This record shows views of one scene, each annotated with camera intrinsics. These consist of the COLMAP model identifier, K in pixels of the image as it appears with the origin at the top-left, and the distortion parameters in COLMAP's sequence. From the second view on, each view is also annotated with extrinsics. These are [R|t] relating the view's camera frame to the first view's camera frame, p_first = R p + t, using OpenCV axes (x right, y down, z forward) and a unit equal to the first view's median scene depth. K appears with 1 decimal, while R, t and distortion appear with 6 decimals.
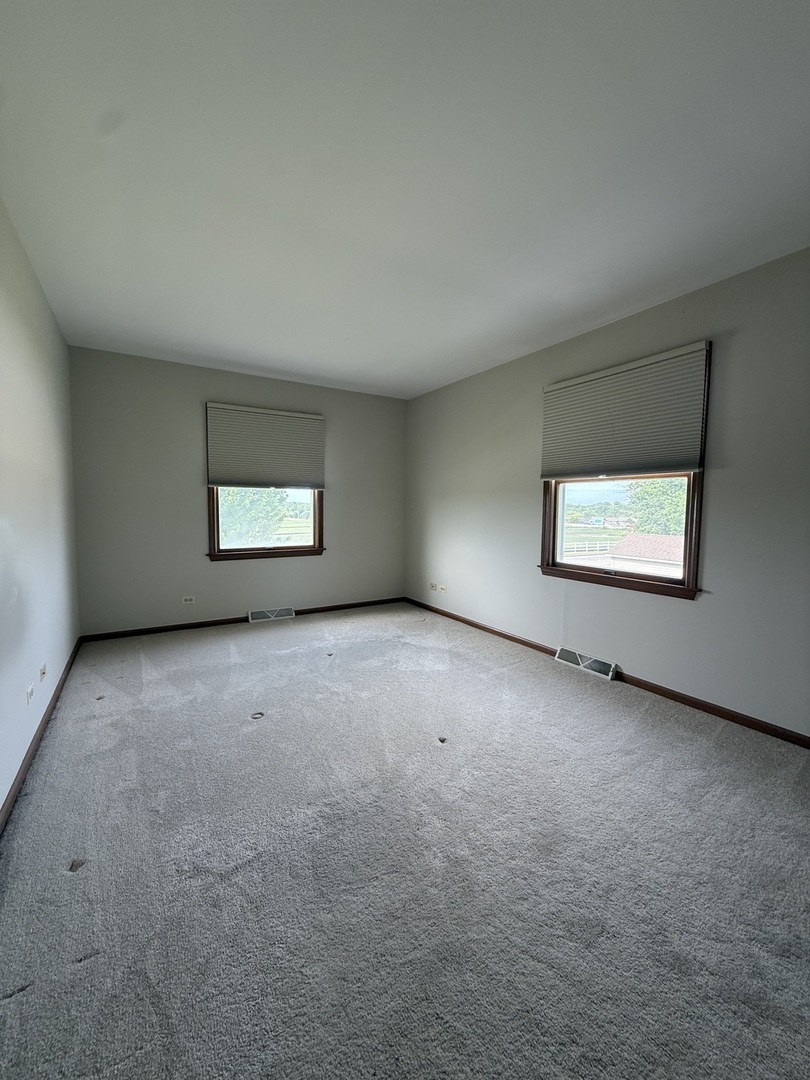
lens RADIAL K [[429.2, 0, 402.4], [0, 429.2, 536.7], [0, 0, 1]] dist [-0.001207, 0.000576]
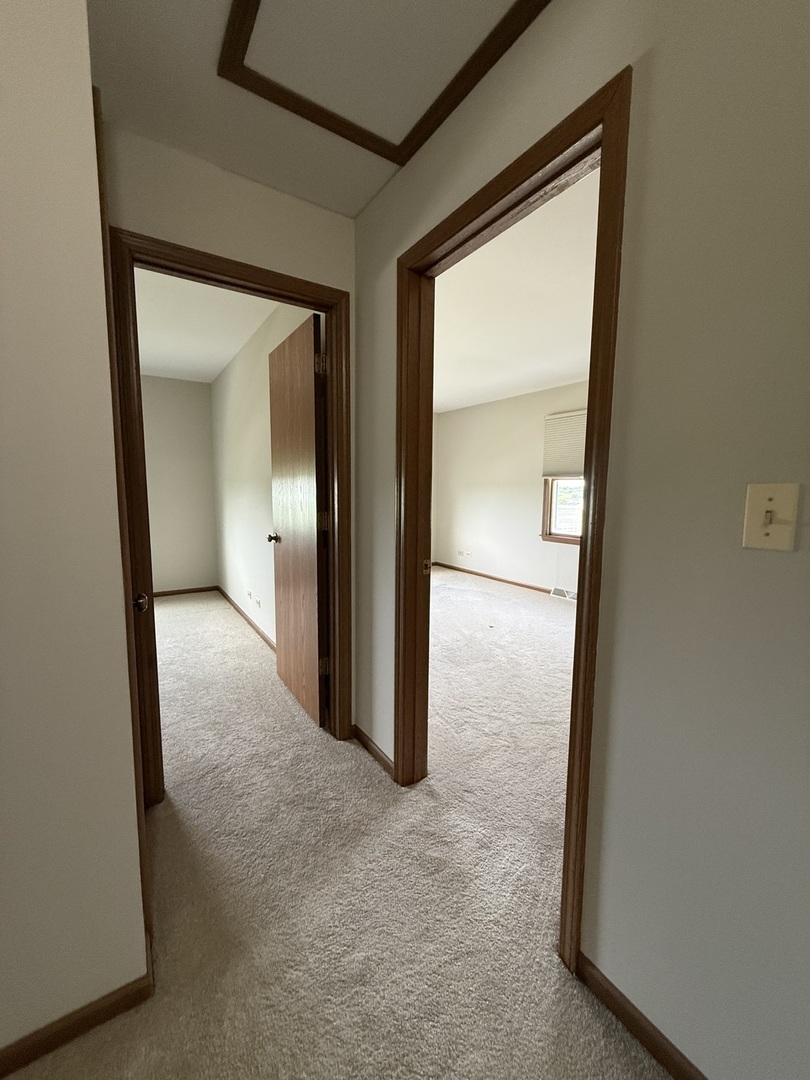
lens RADIAL K [[429.2, 0, 404.0], [0, 429.2, 535.0], [0, 0, 1]] dist [-0.001207, 0.000576]
pose [[0.999594, -0.004199, 0.028174, -0.251251], [0.003127, 0.999272, 0.038017, 0.011831], [-0.028313, -0.037913, 0.998880, -0.608818]]
